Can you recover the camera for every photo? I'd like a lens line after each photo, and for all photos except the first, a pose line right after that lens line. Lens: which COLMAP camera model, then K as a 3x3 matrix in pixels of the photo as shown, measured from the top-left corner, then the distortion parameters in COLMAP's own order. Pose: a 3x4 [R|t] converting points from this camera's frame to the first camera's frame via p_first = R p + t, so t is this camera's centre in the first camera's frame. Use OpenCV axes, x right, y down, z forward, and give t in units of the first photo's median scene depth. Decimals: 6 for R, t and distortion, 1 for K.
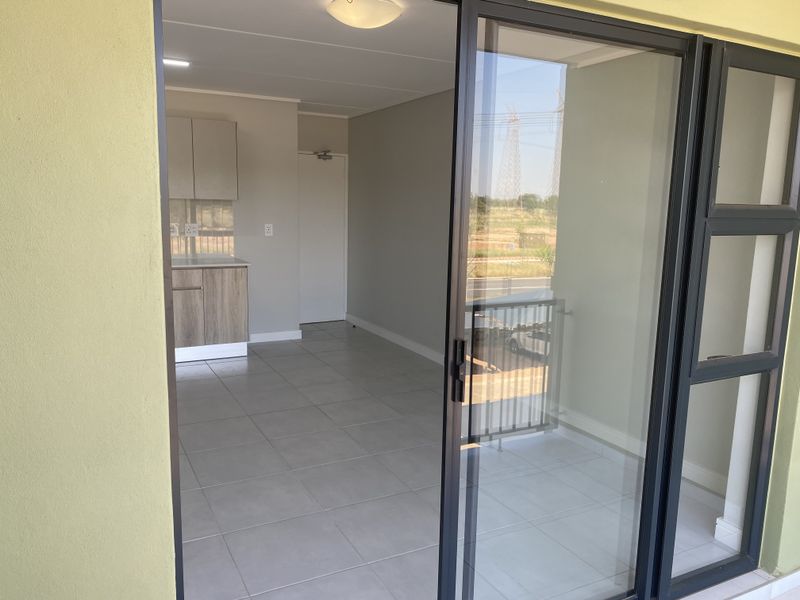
lens RADIAL K [[603.8, 0, 398.0], [0, 603.8, 292.1], [0, 0, 1]] dist [0.041757, -0.027152]
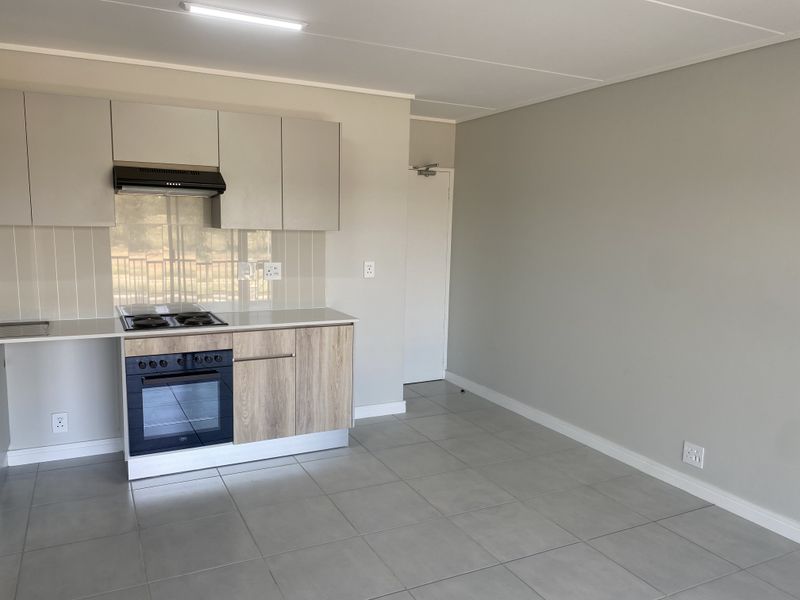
lens RADIAL K [[603.8, 0, 397.5], [0, 603.8, 300.9], [0, 0, 1]] dist [0.041757, -0.027152]
pose [[0.999847, 0.006446, -0.016251, -0.185554], [-0.006727, 0.999828, -0.017308, -0.056873], [0.016137, 0.017415, 0.999718, 0.286786]]
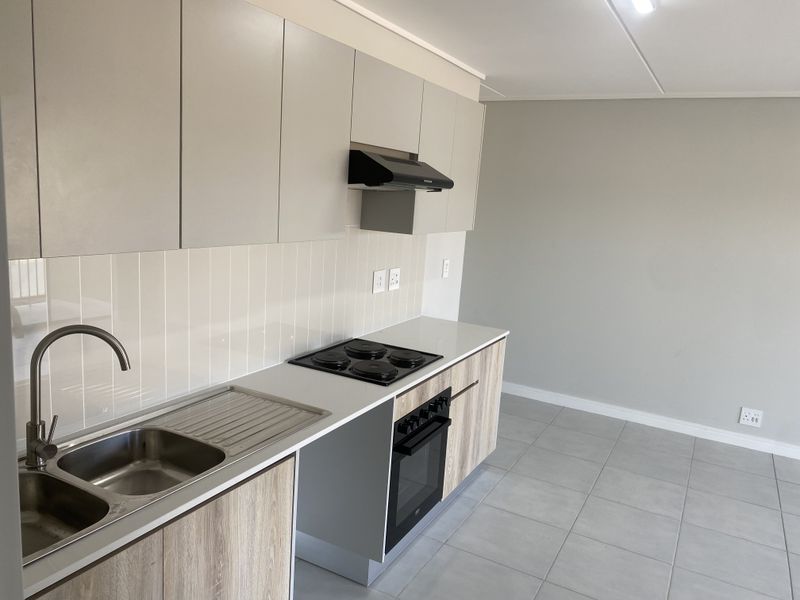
lens RADIAL K [[603.8, 0, 399.8], [0, 603.8, 300.0], [0, 0, 1]] dist [0.041757, -0.027152]
pose [[0.838779, -0.059245, 0.541239, -0.682997], [0.030473, 0.997612, 0.061977, -0.122815], [-0.543618, -0.035492, 0.838582, 0.521918]]
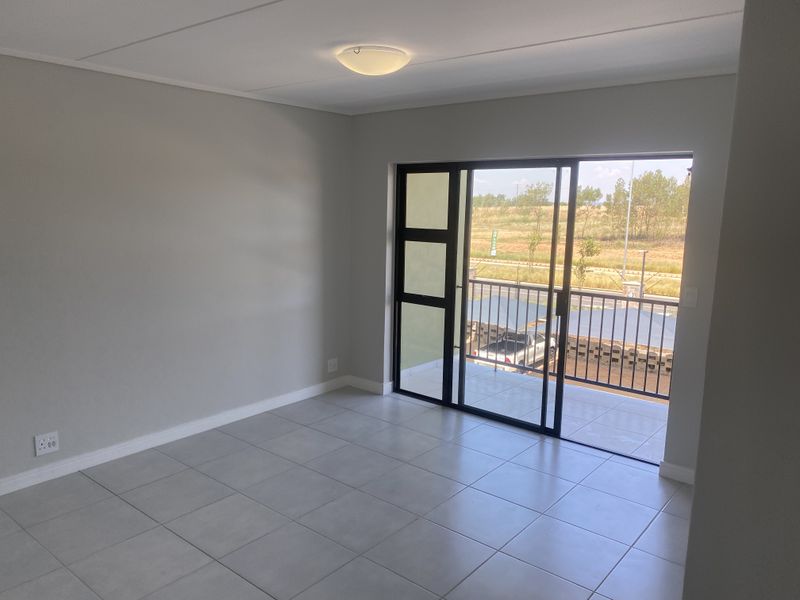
lens RADIAL K [[603.8, 0, 396.8], [0, 603.8, 299.3], [0, 0, 1]] dist [0.041757, -0.027152]
pose [[-0.367248, -0.176906, 0.913145, -0.604046], [0.108035, 0.966988, 0.230787, -0.172934], [-0.923828, 0.183407, -0.336013, 0.774152]]
